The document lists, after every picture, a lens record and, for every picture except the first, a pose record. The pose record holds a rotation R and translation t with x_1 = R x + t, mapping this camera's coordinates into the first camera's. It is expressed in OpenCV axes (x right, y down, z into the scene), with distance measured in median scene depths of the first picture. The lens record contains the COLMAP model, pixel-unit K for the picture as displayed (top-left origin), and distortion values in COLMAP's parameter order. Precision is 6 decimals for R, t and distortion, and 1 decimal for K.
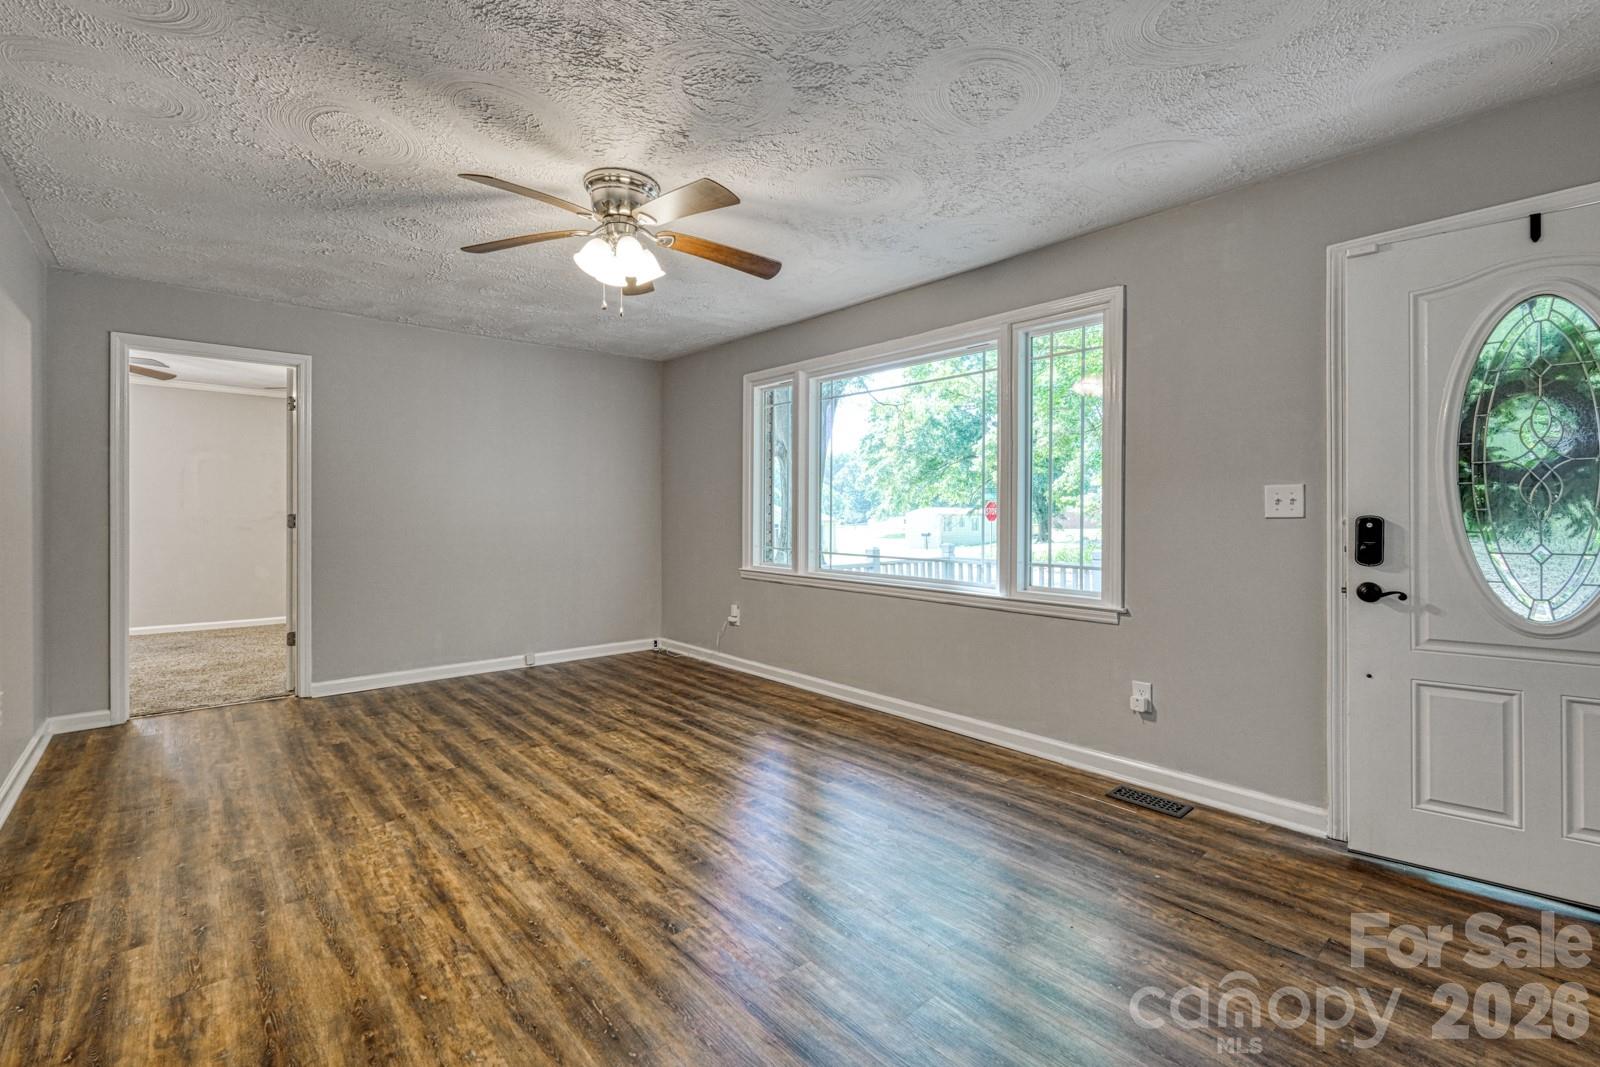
lens RADIAL K [[696.4, 0, 803.0], [0, 696.4, 524.7], [0, 0, 1]] dist [0.000331, 0.000295]
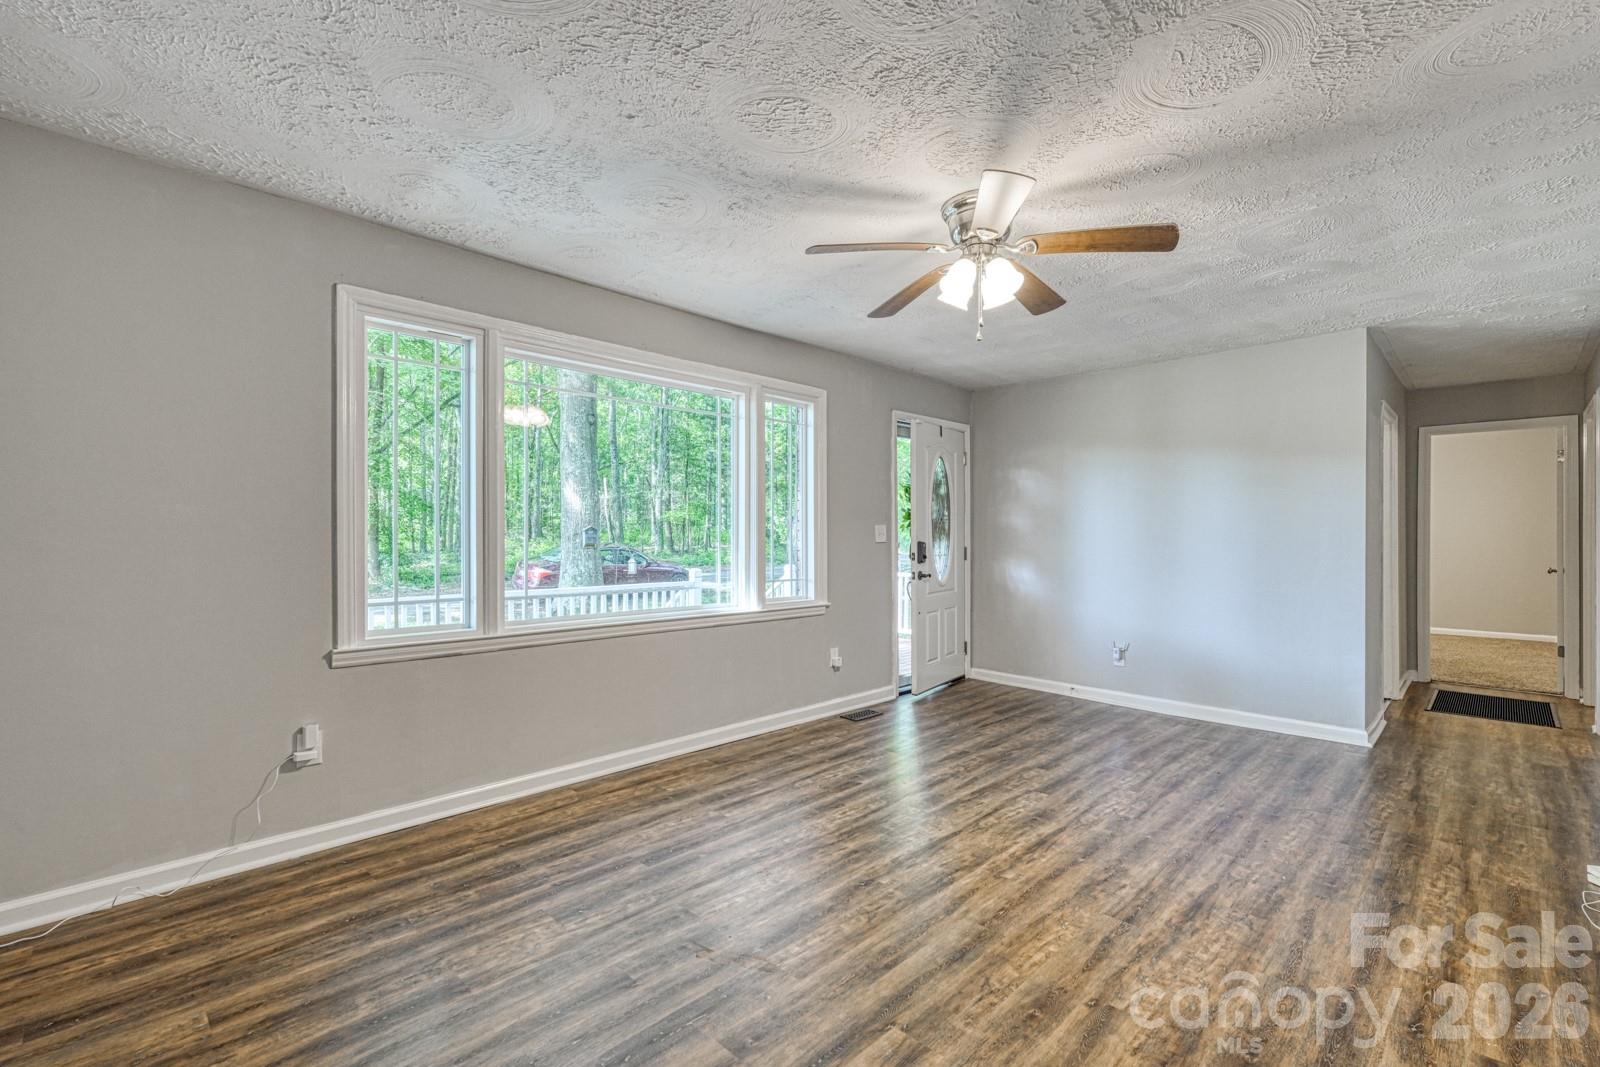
lens RADIAL K [[704.3, 0, 802.2], [0, 704.3, 538.5], [0, 0, 1]] dist [-0.000394, 0.000144]
pose [[-0.057543, -0.003624, 0.998336, -1.179524], [0.016061, 0.999861, 0.004555, -0.030878], [-0.998214, 0.016297, -0.057477, 1.255881]]
